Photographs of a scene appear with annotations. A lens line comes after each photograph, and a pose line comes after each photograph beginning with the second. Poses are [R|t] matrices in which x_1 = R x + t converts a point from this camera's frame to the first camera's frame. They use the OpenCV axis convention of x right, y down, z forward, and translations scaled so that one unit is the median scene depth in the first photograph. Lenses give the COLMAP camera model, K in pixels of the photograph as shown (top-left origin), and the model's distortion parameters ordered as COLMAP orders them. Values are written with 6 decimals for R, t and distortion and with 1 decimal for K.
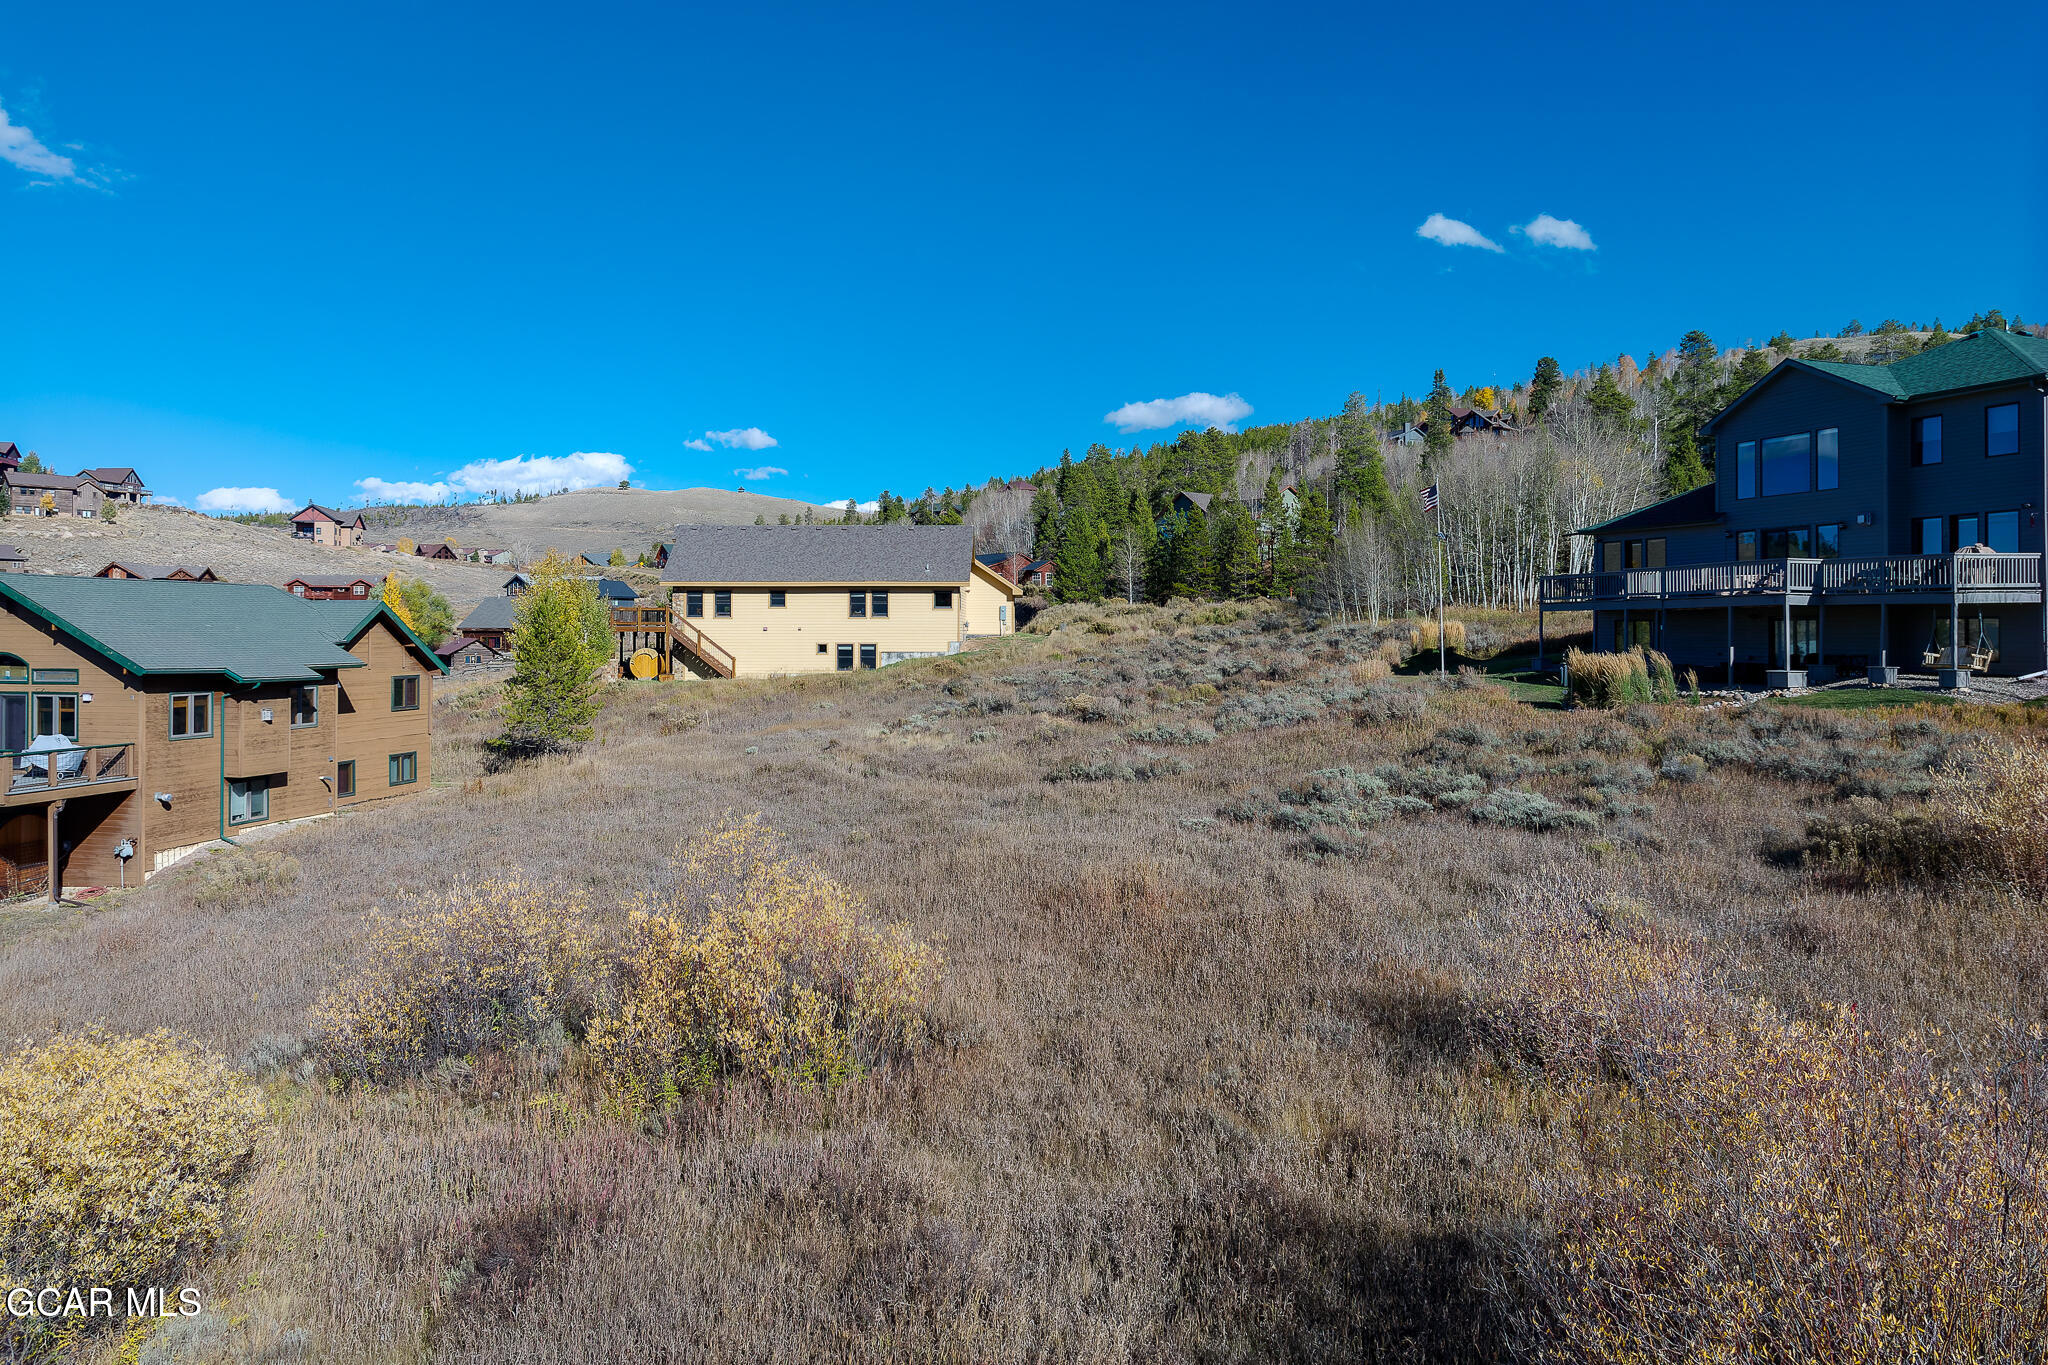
lens RADIAL K [[1355.9, 0, 1031.1], [0, 1355.9, 616.2], [0, 0, 1]] dist [-0.002155, 0.000353]
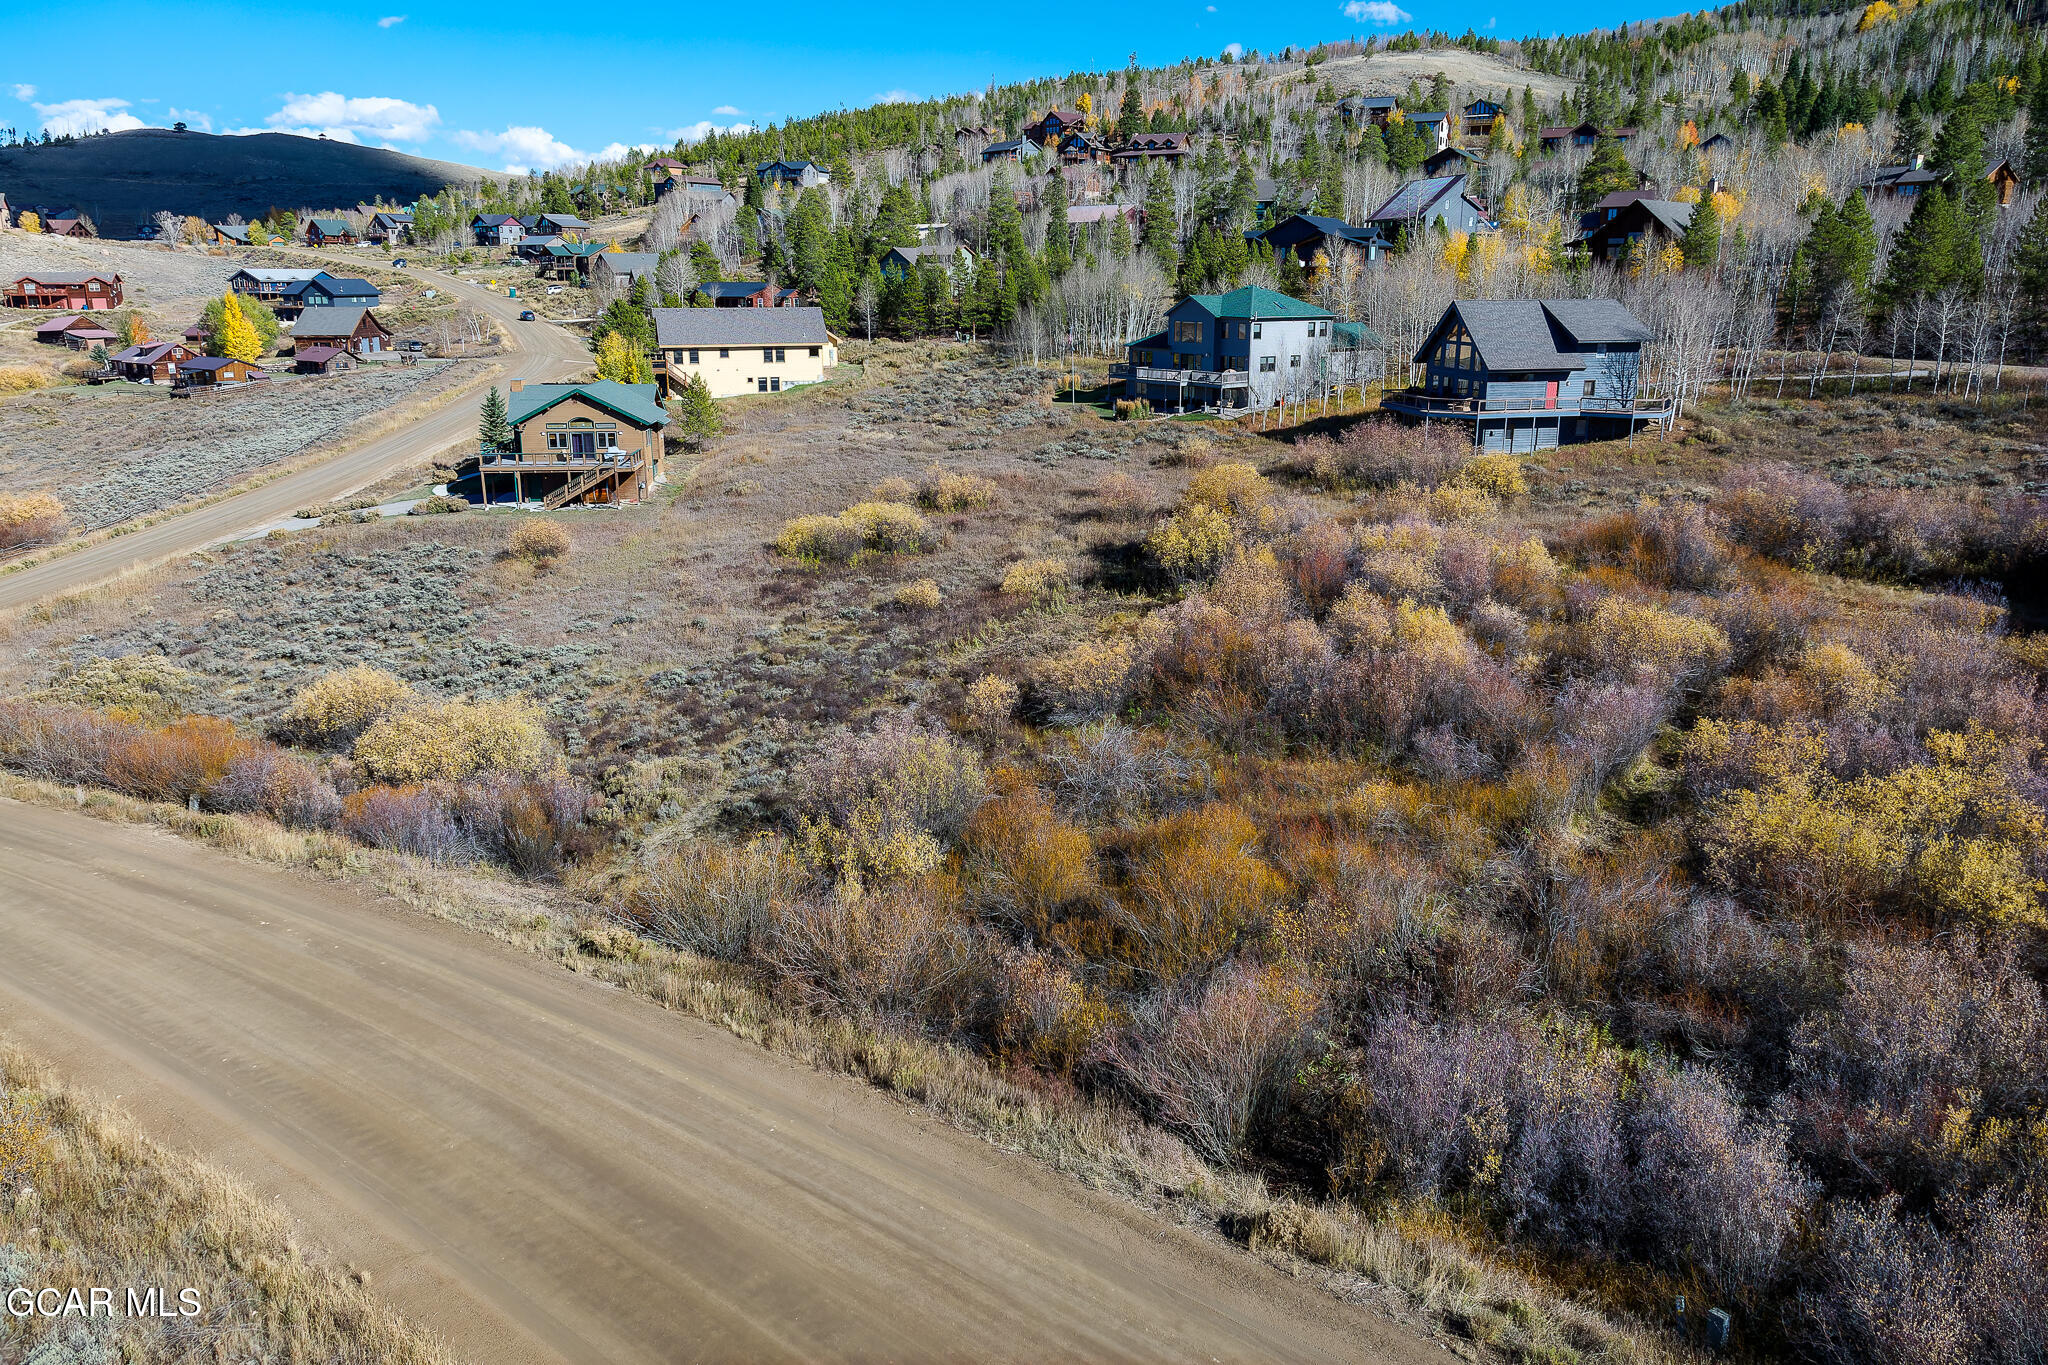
lens RADIAL K [[1355.9, 0, 1031.1], [0, 1355.9, 616.2], [0, 0, 1]] dist [-0.002155, 0.000353]
pose [[0.959030, -0.070522, 0.274388, -0.318285], [-0.001383, 0.967346, 0.253457, -0.135345], [-0.283303, -0.243452, 0.927616, -0.917395]]
